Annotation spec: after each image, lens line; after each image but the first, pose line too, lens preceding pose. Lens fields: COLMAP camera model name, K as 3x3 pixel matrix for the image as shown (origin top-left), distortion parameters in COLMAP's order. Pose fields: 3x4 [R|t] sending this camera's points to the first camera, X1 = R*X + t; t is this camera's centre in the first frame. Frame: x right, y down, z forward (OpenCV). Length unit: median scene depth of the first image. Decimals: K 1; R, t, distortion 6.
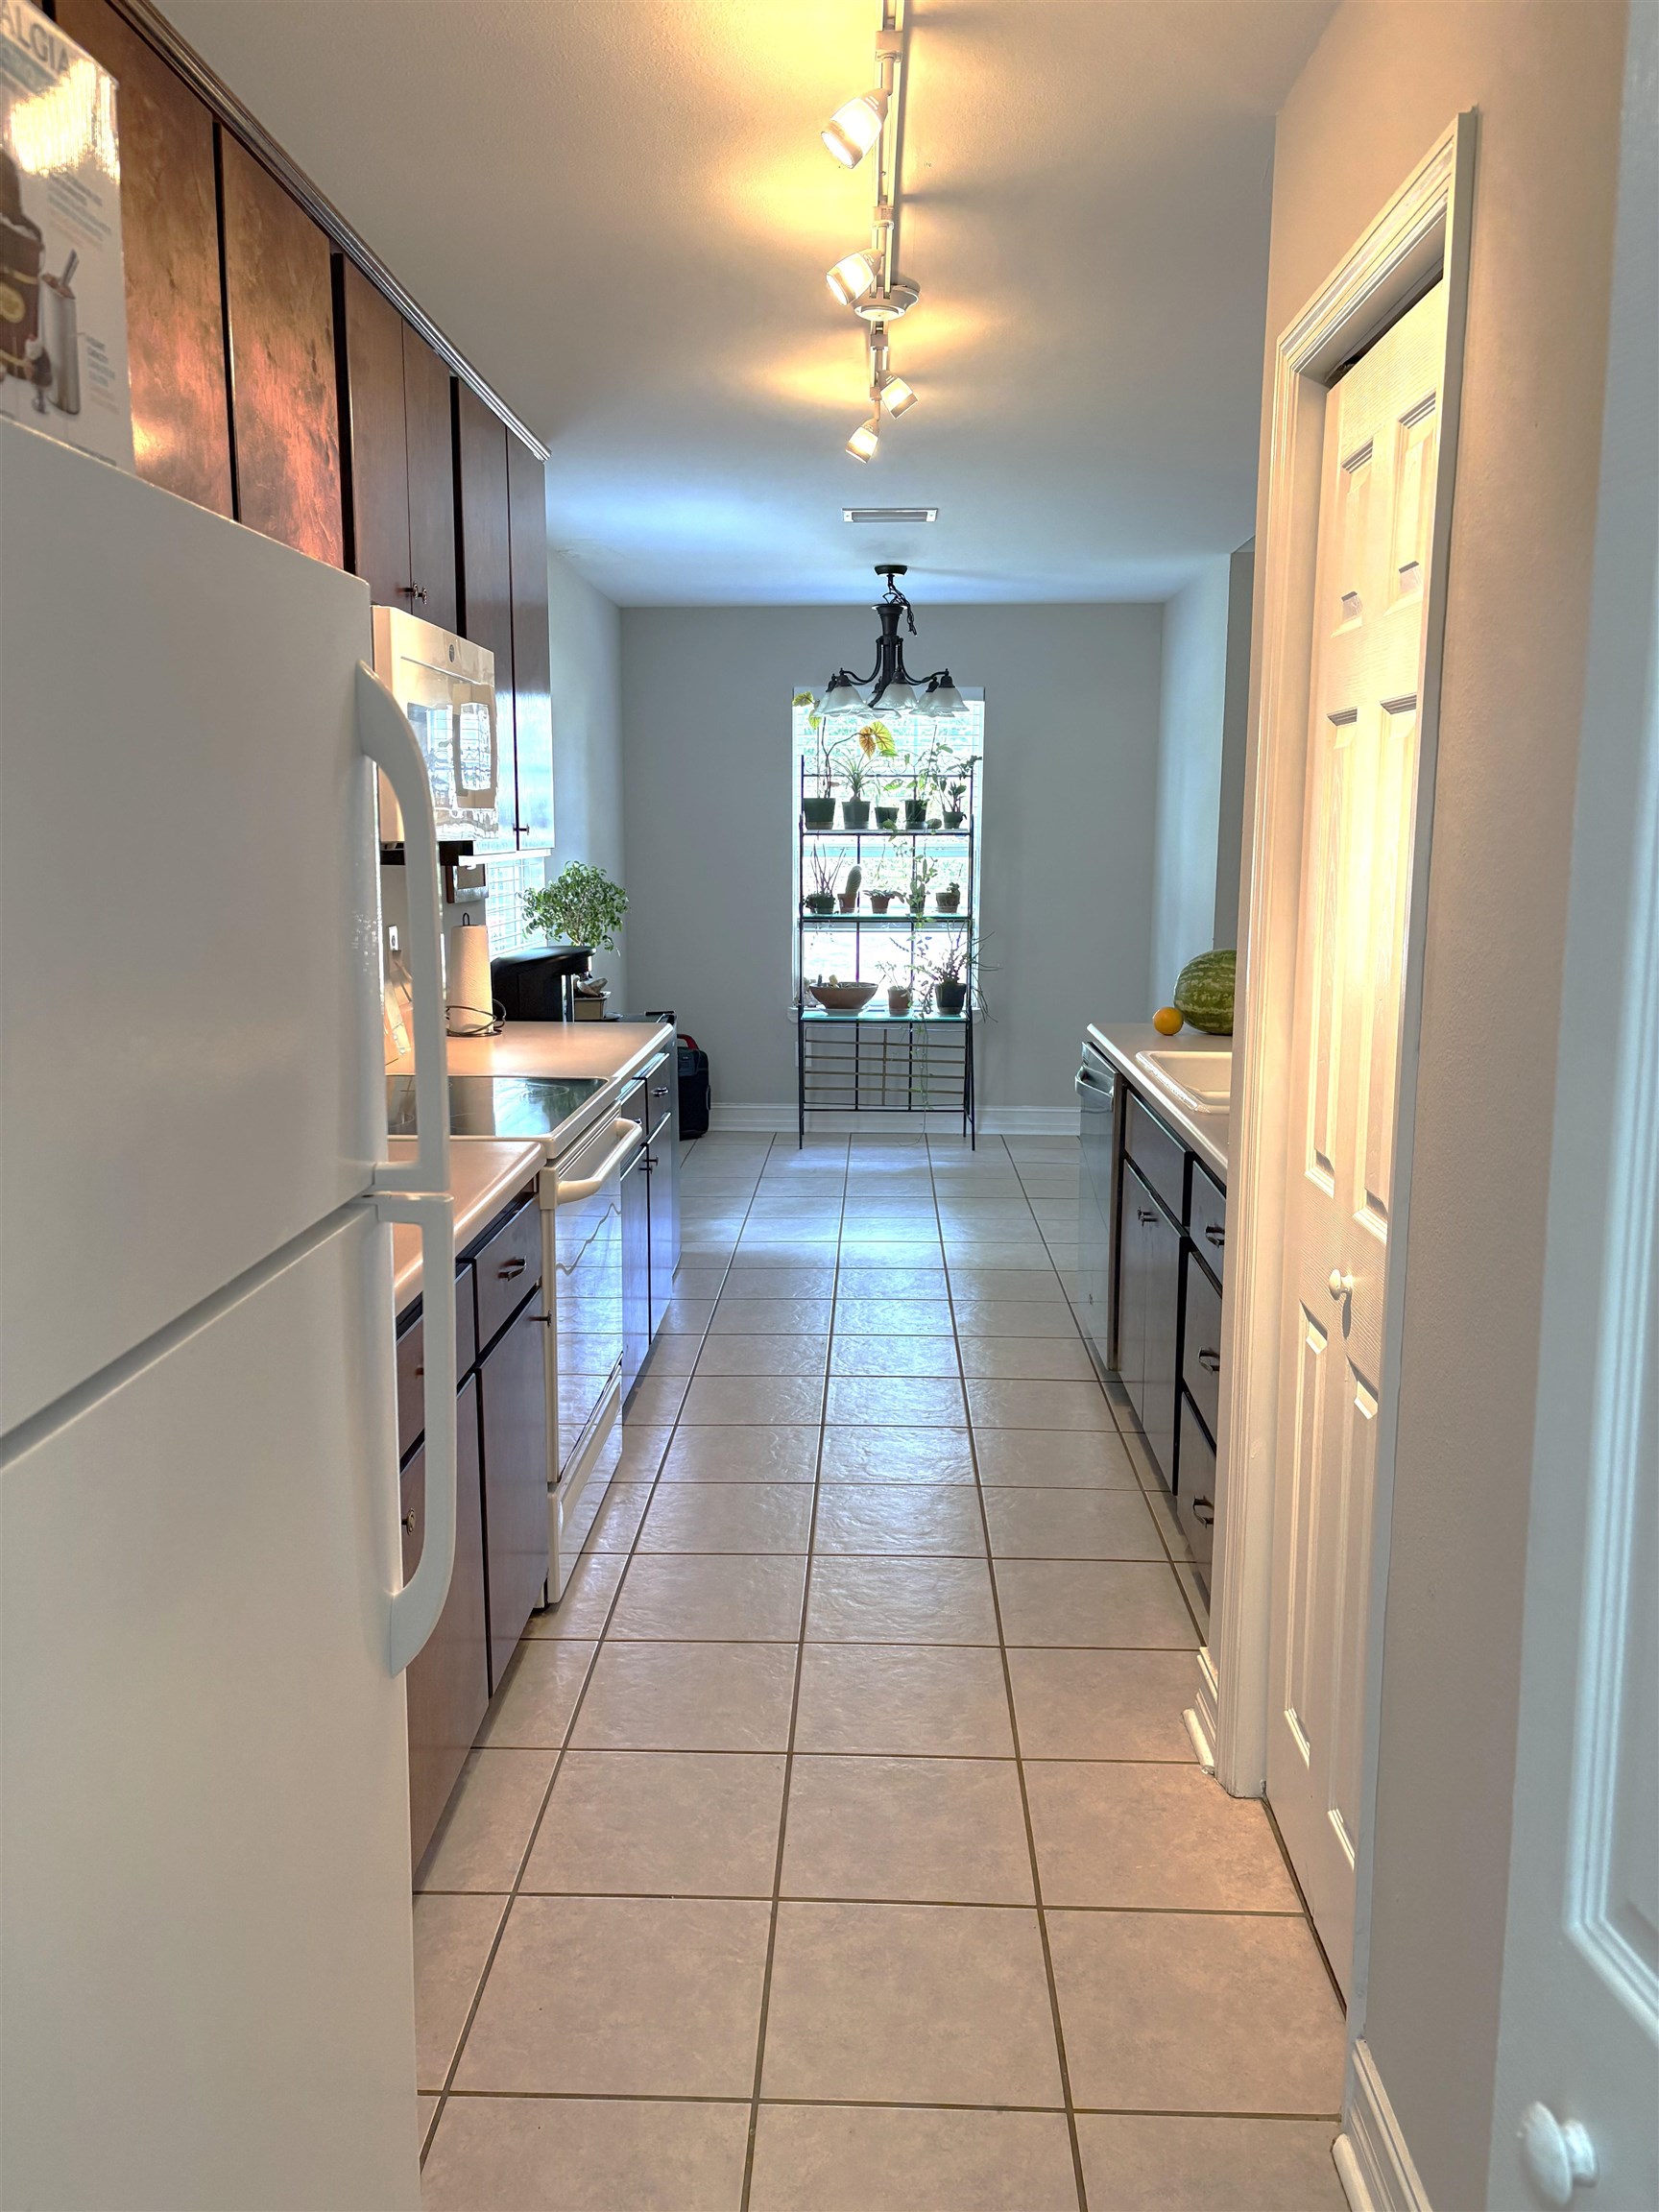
lens RADIAL K [[1700.5, 0, 829.9], [0, 1700.5, 1098.5], [0, 0, 1]] dist [-0.042944, 0.000847]
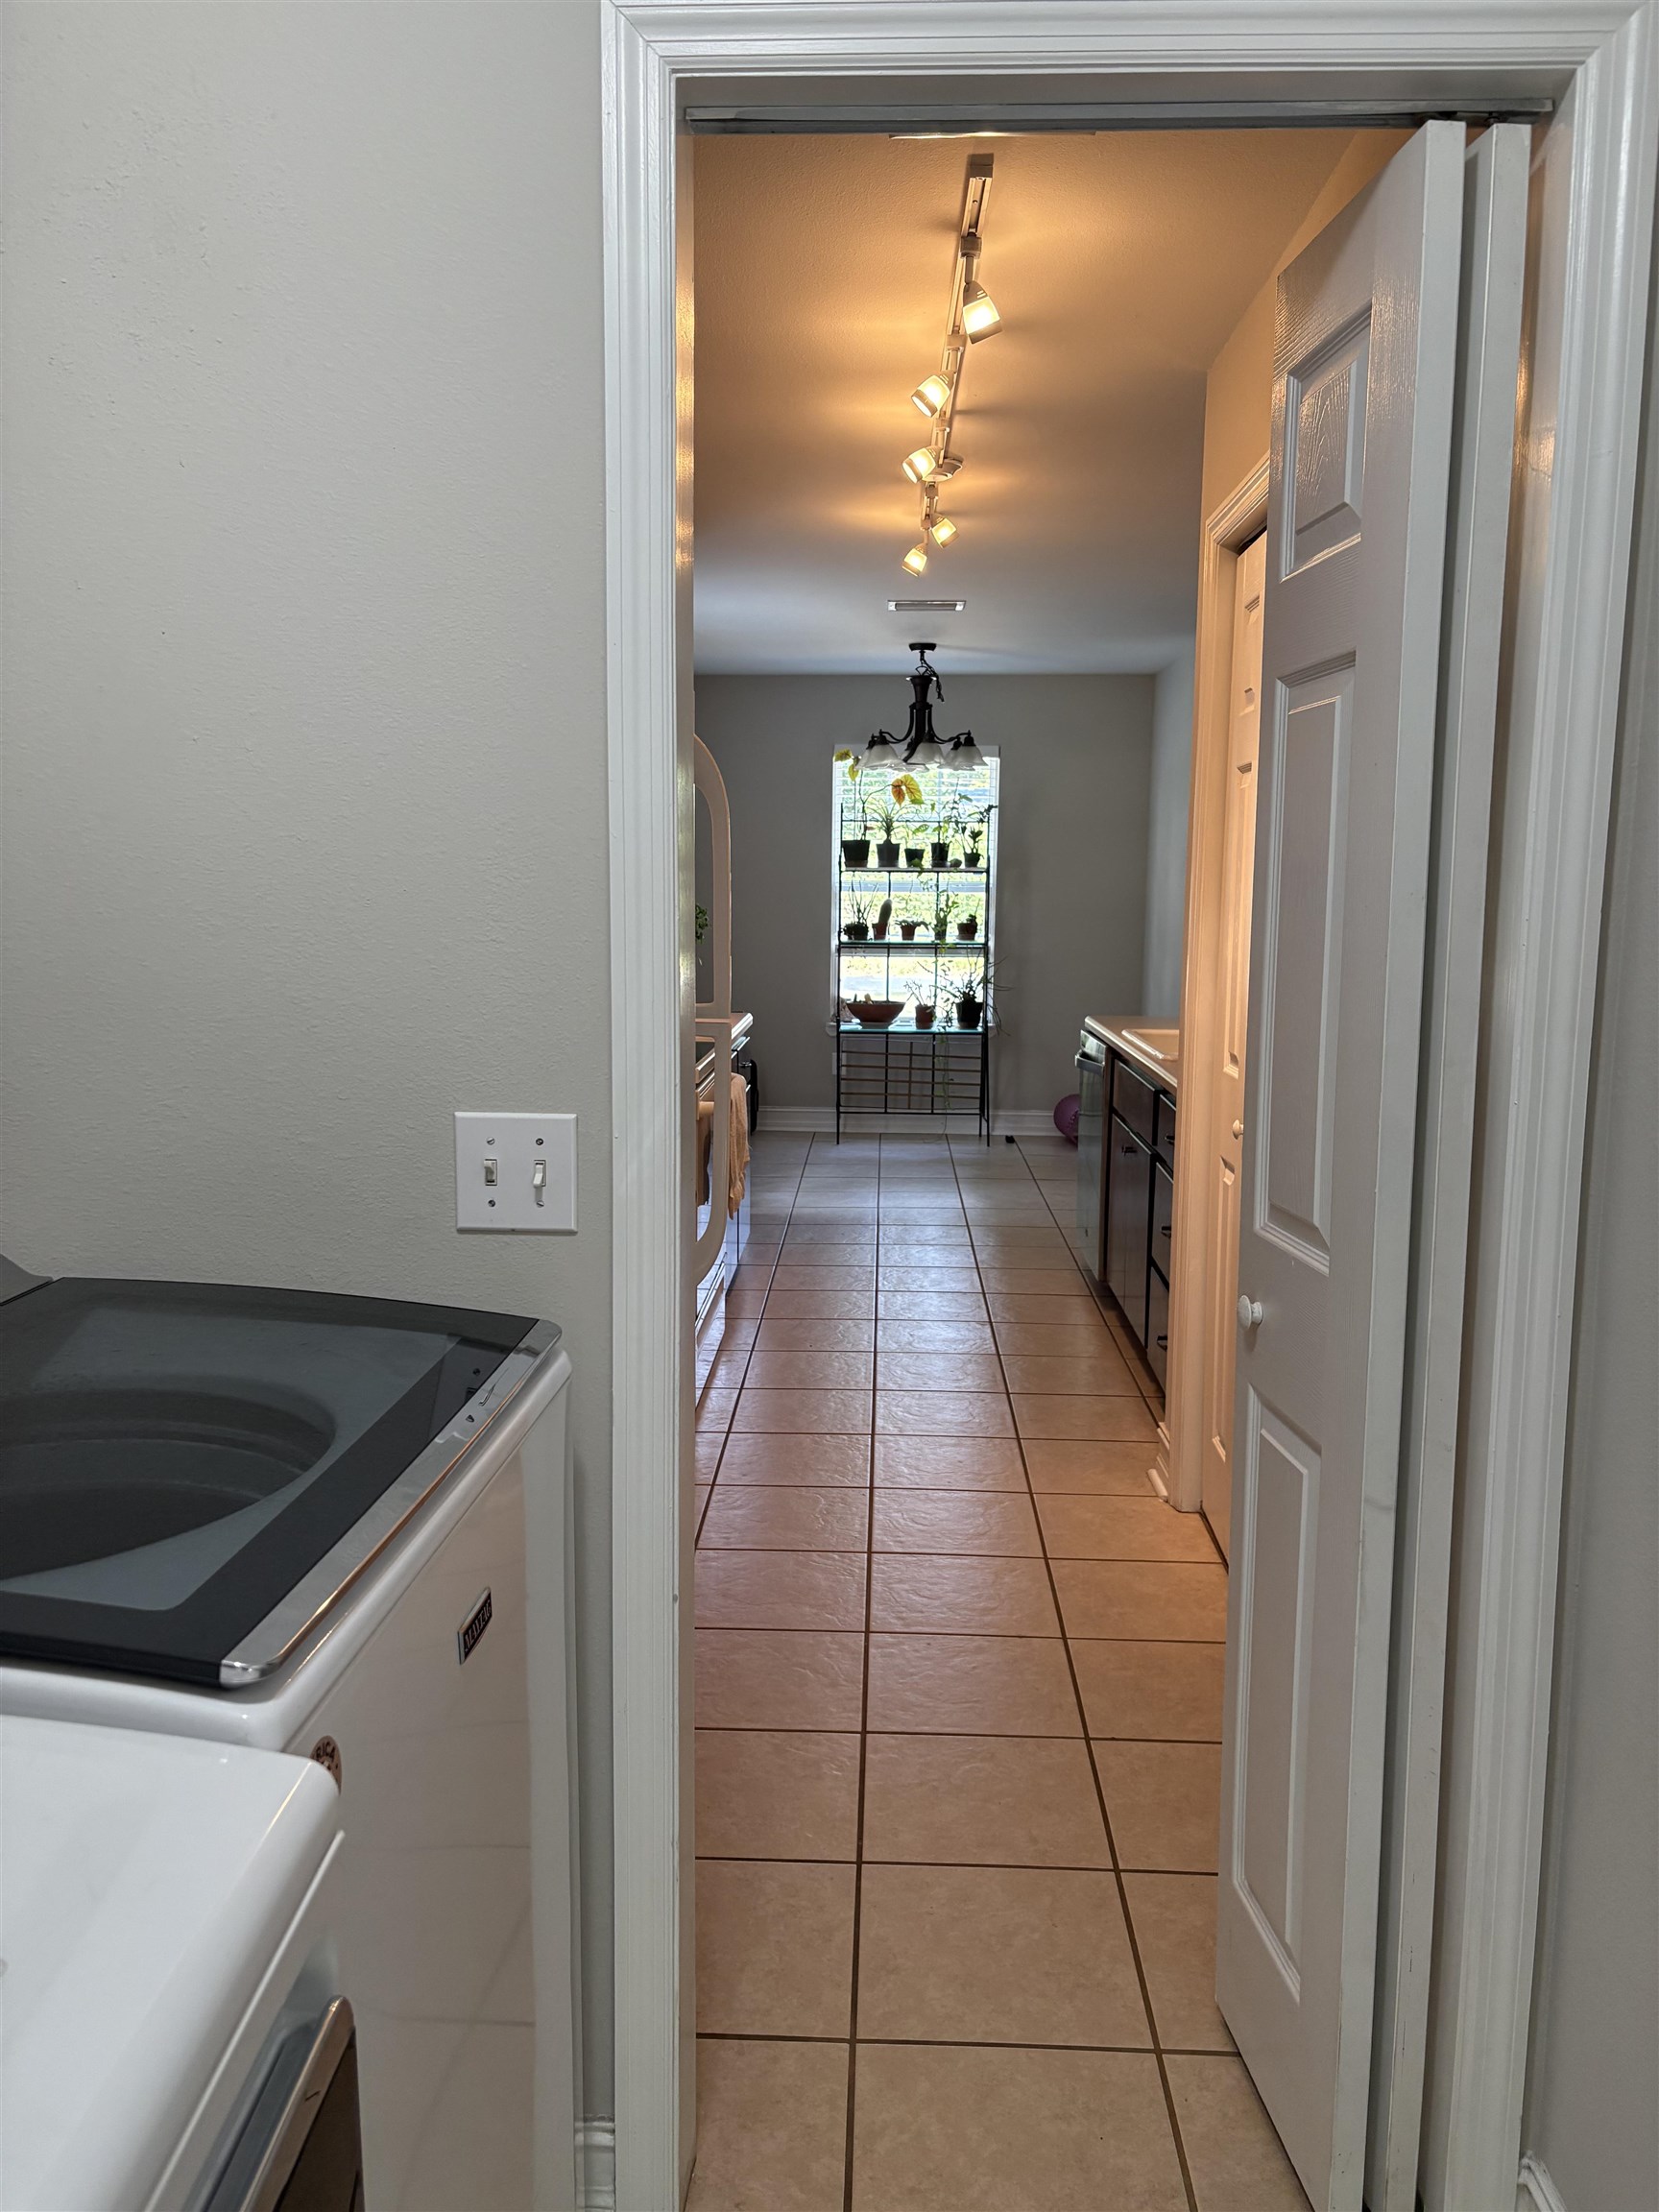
lens RADIAL K [[1700.5, 0, 825.8], [0, 1700.5, 1110.2], [0, 0, 1]] dist [-0.042944, 0.000847]
pose [[0.999955, 0.007387, -0.005887, -0.031158], [-0.007532, 0.999656, -0.025119, 0.059031], [0.005700, 0.025163, 0.999667, -0.247917]]
